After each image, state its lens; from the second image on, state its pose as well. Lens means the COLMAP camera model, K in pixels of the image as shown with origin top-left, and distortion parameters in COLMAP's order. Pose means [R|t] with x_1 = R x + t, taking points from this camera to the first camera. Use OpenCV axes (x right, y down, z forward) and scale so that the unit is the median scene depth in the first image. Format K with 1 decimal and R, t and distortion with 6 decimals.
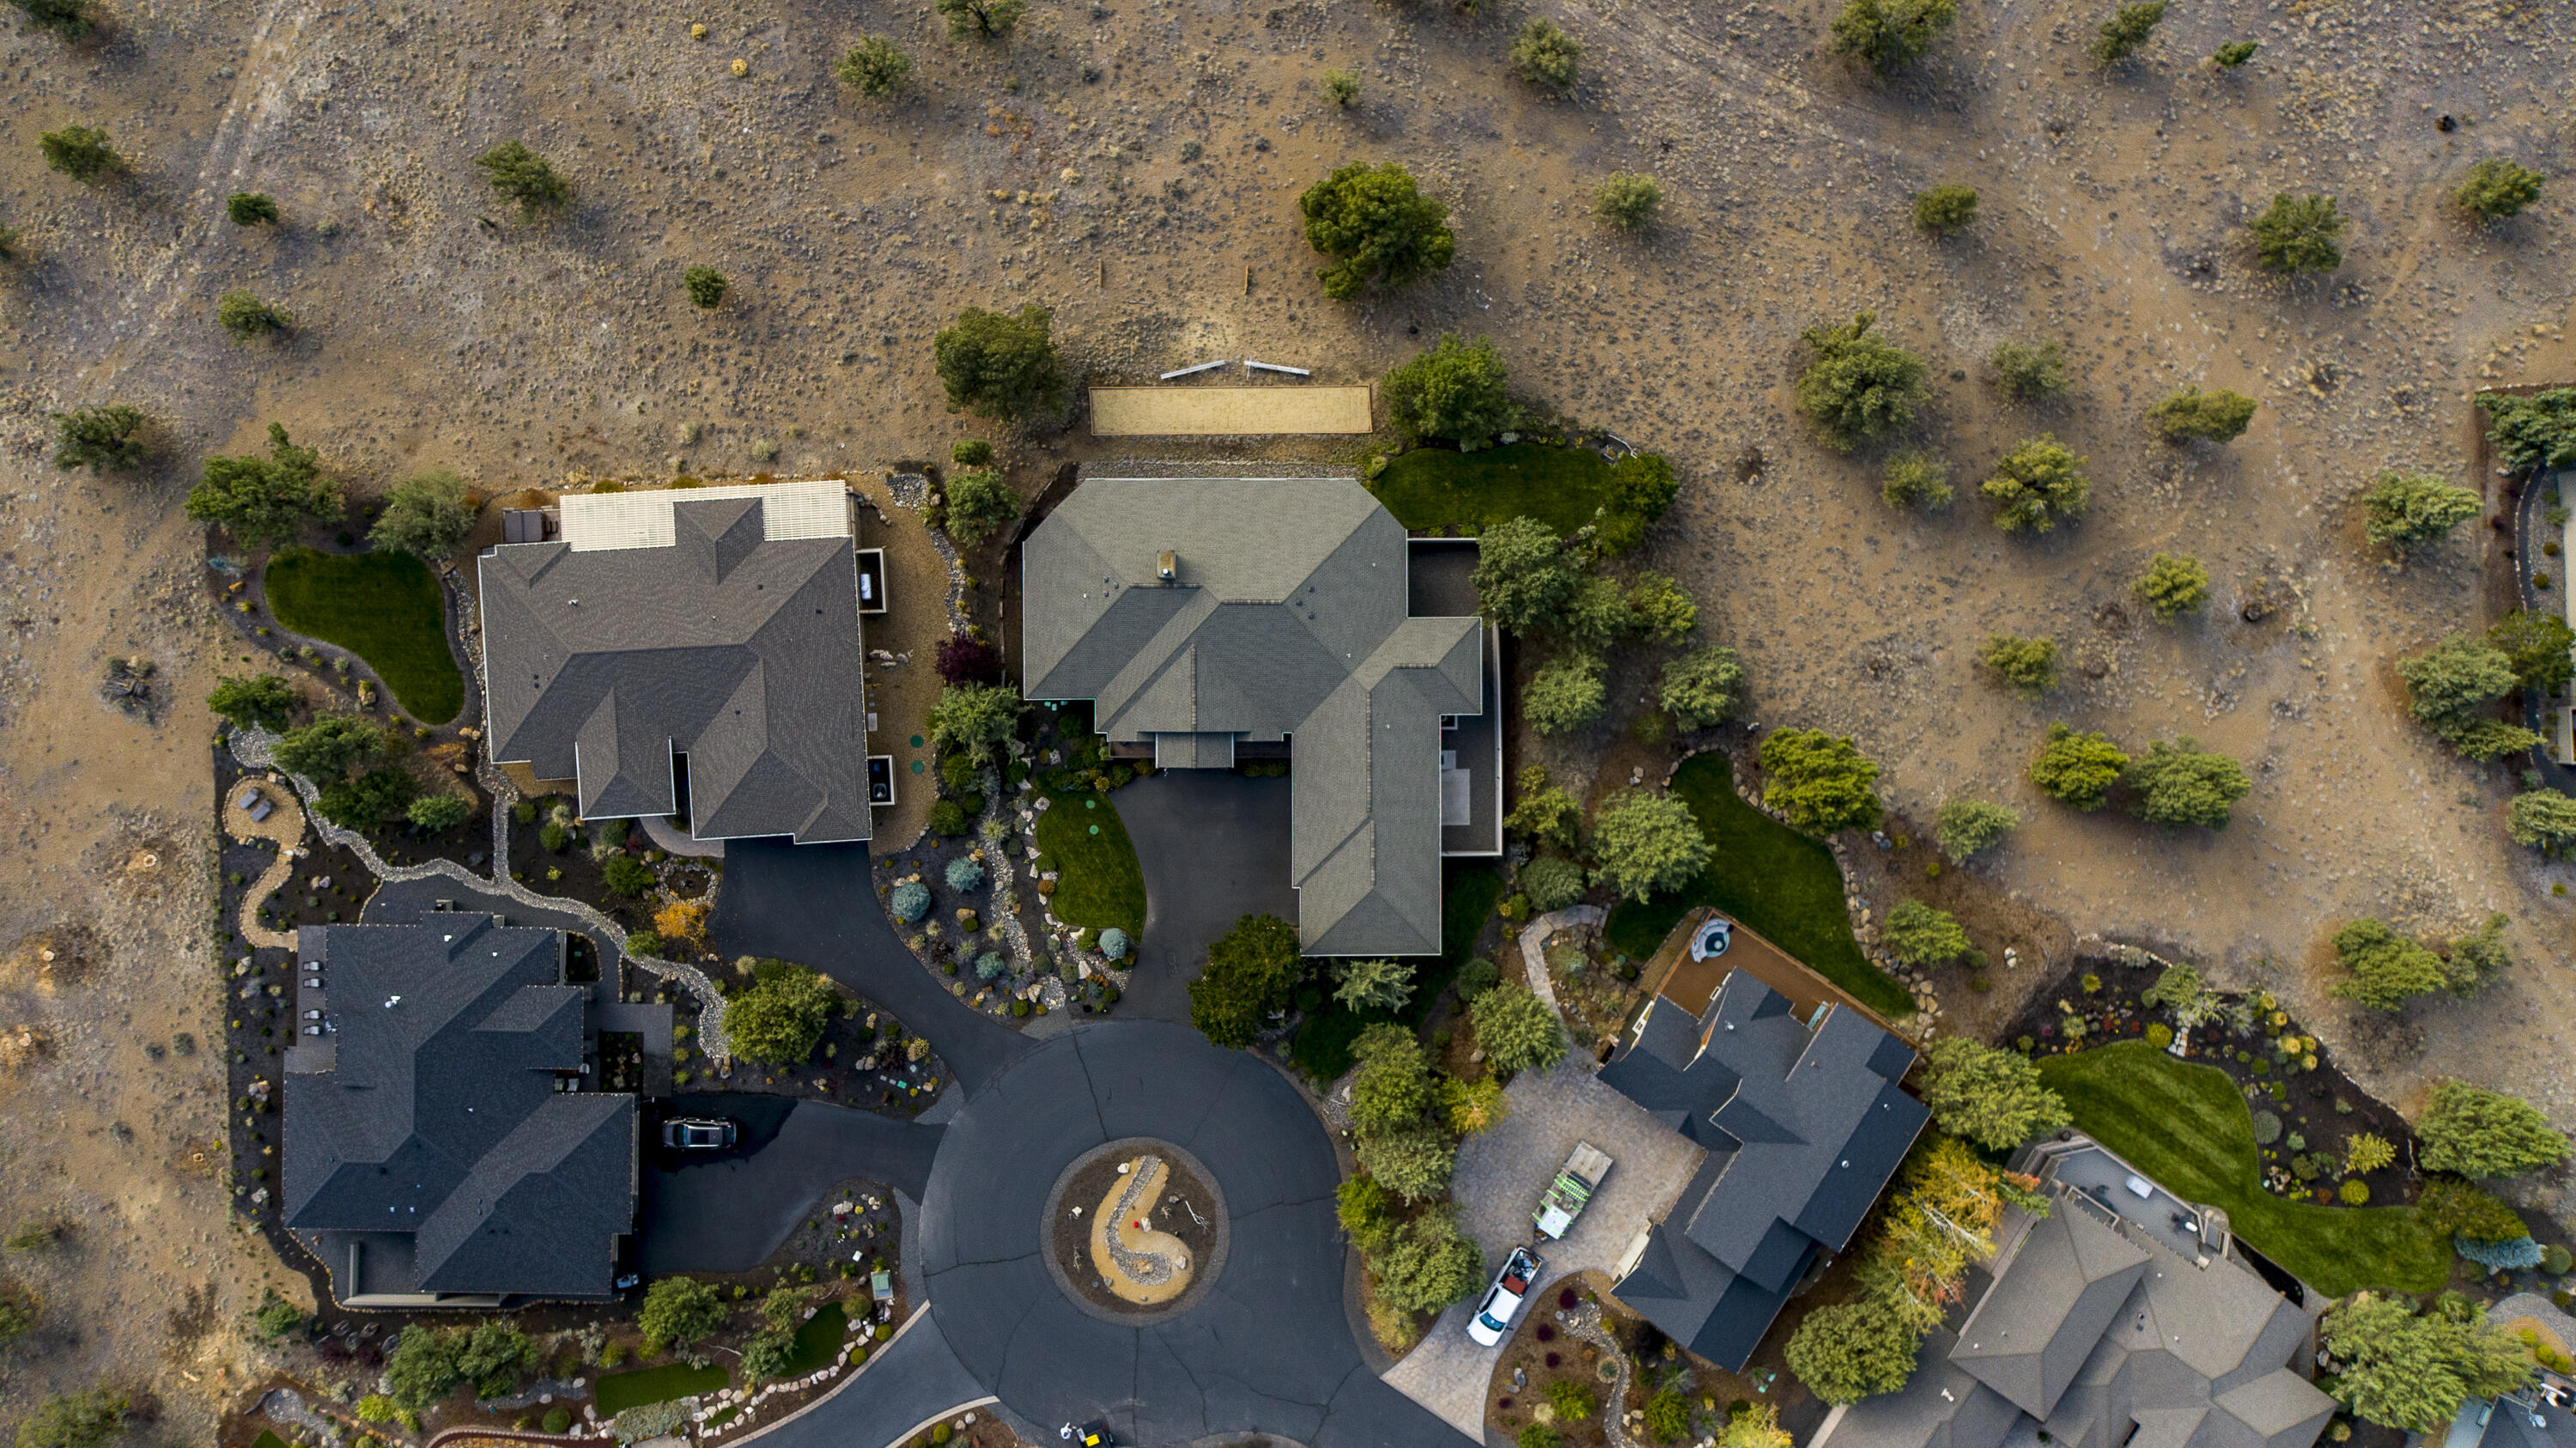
lens RADIAL K [[1915.8, 0, 1289.7], [0, 1915.8, 713.1], [0, 0, 1]] dist [0.012720, 0.007795]
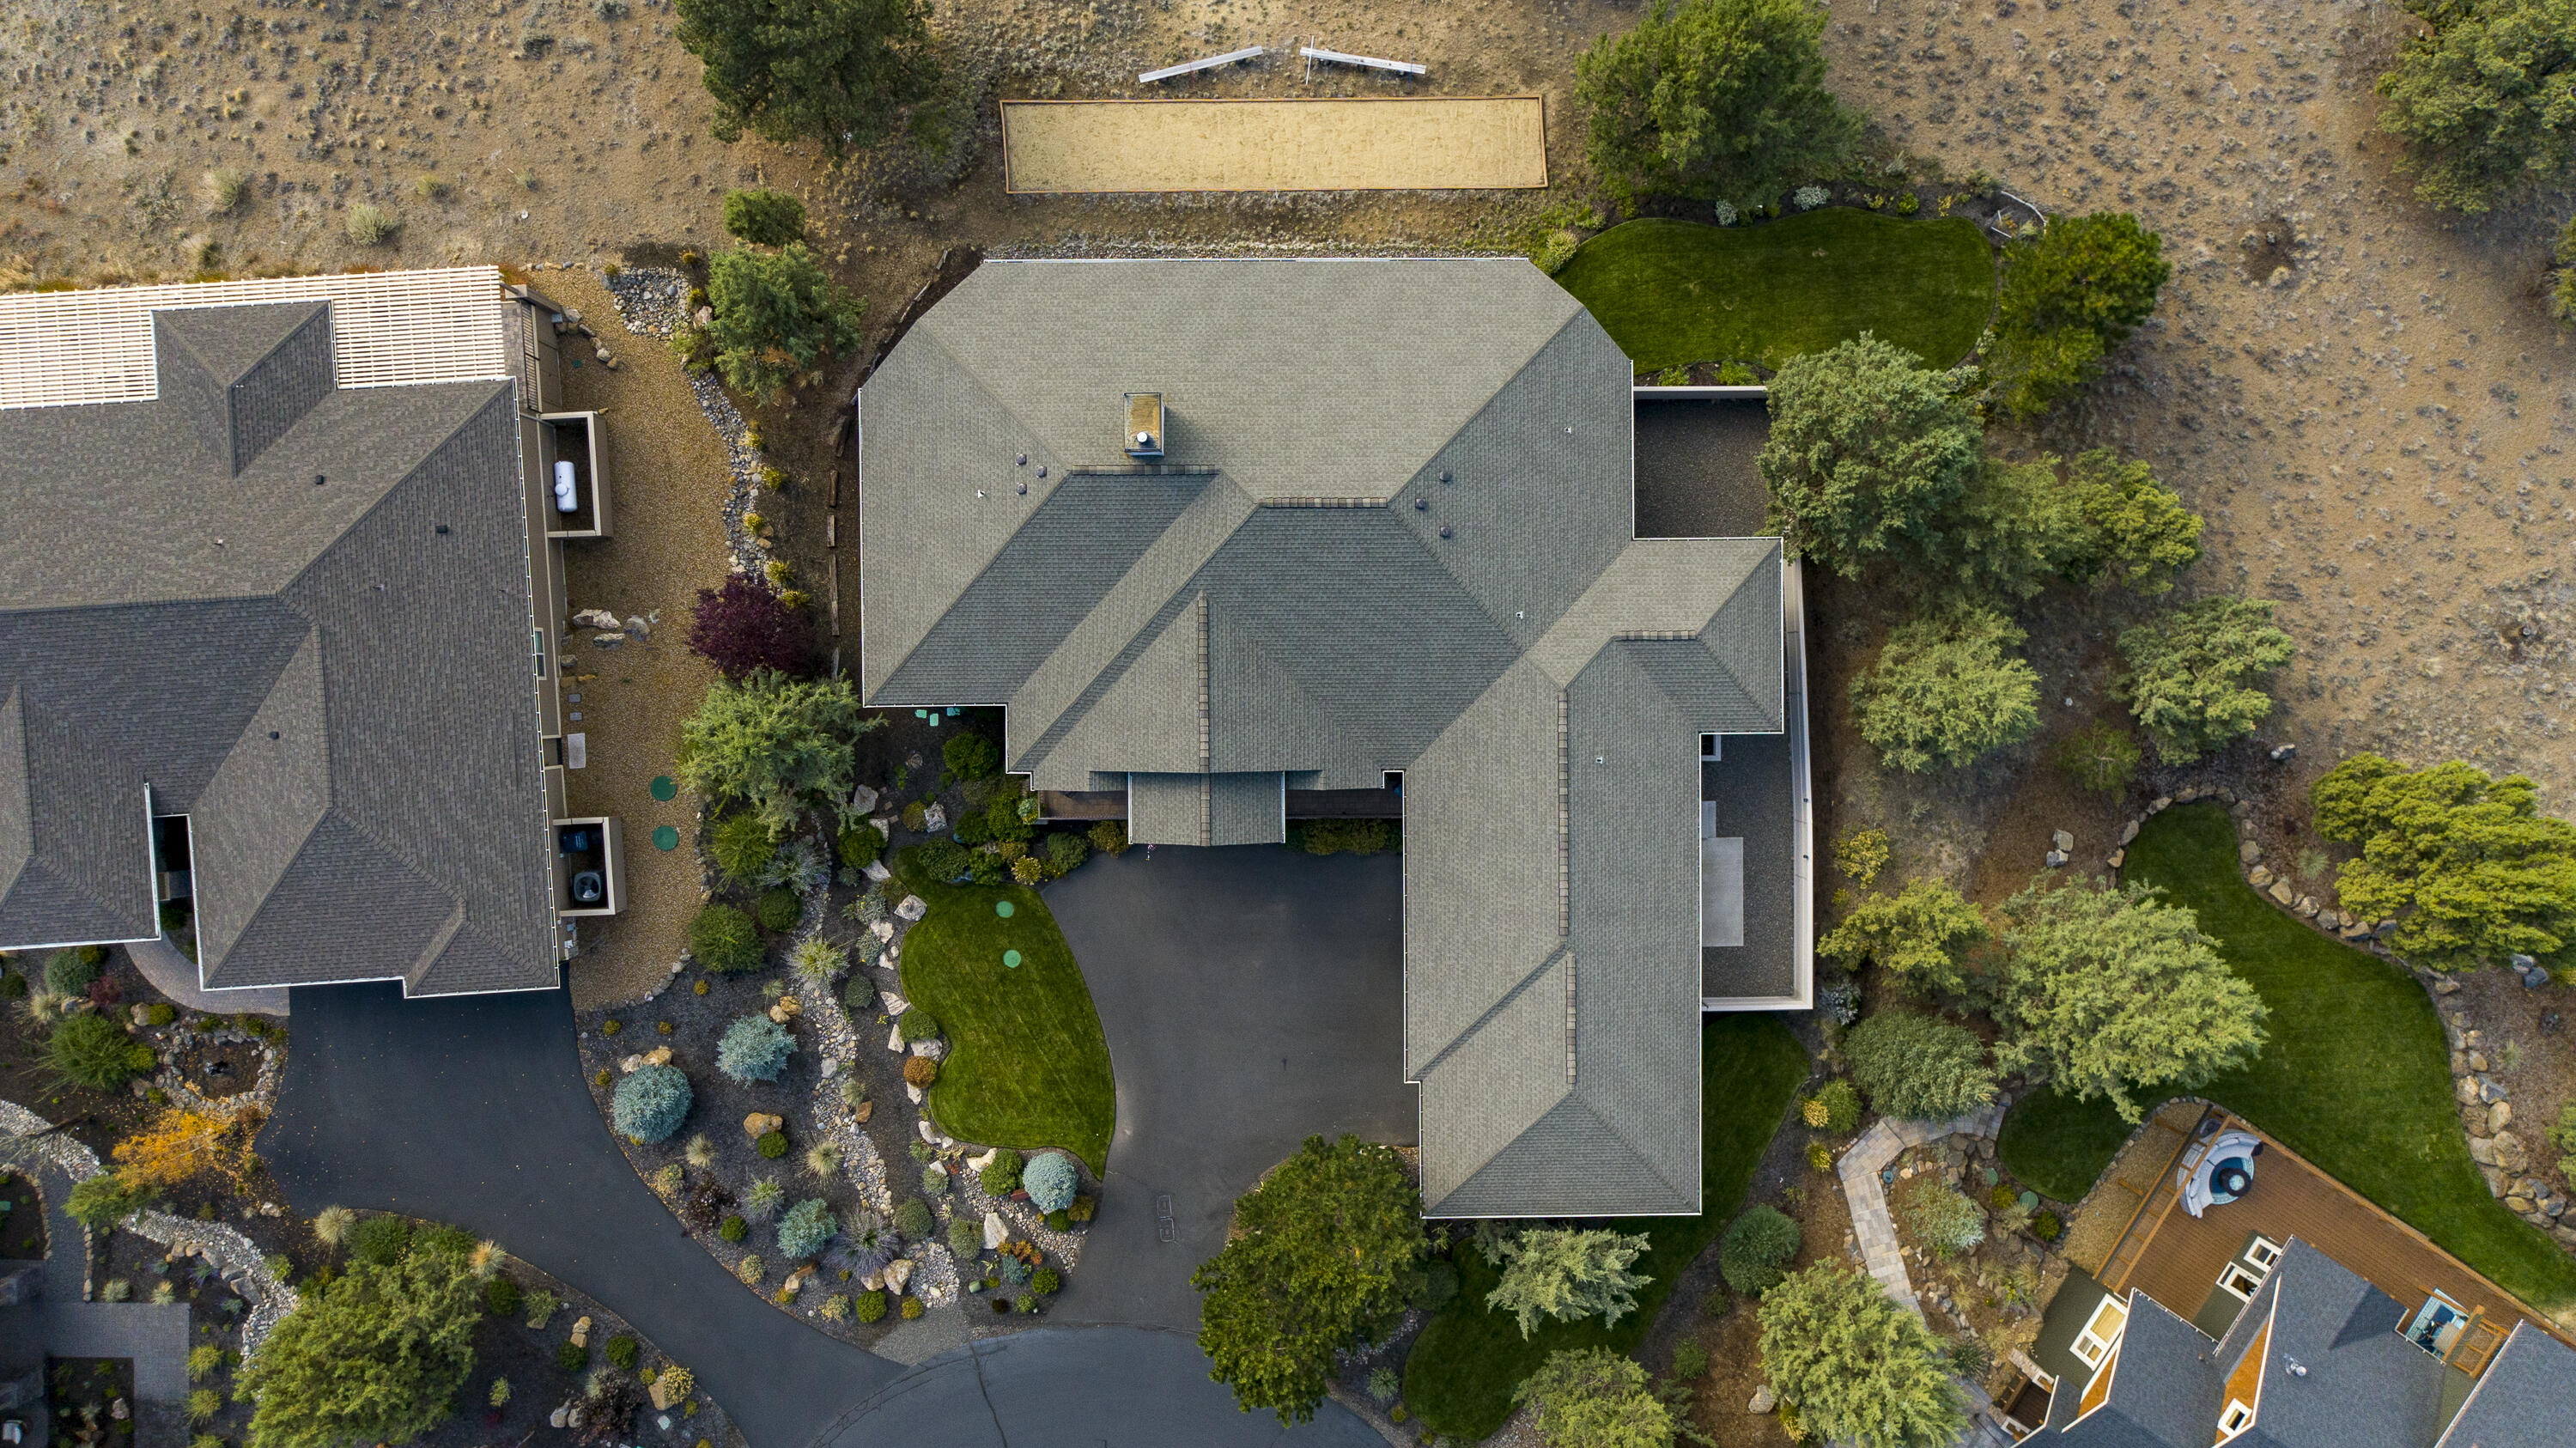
lens RADIAL K [[1915.8, 0, 1301.1], [0, 1915.8, 735.5], [0, 0, 1]] dist [0.012720, 0.007795]
pose [[0.999966, -0.003512, -0.007471, -0.020715], [0.003657, 0.999803, 0.019499, -0.008659], [0.007401, -0.019526, 0.999782, 0.489665]]
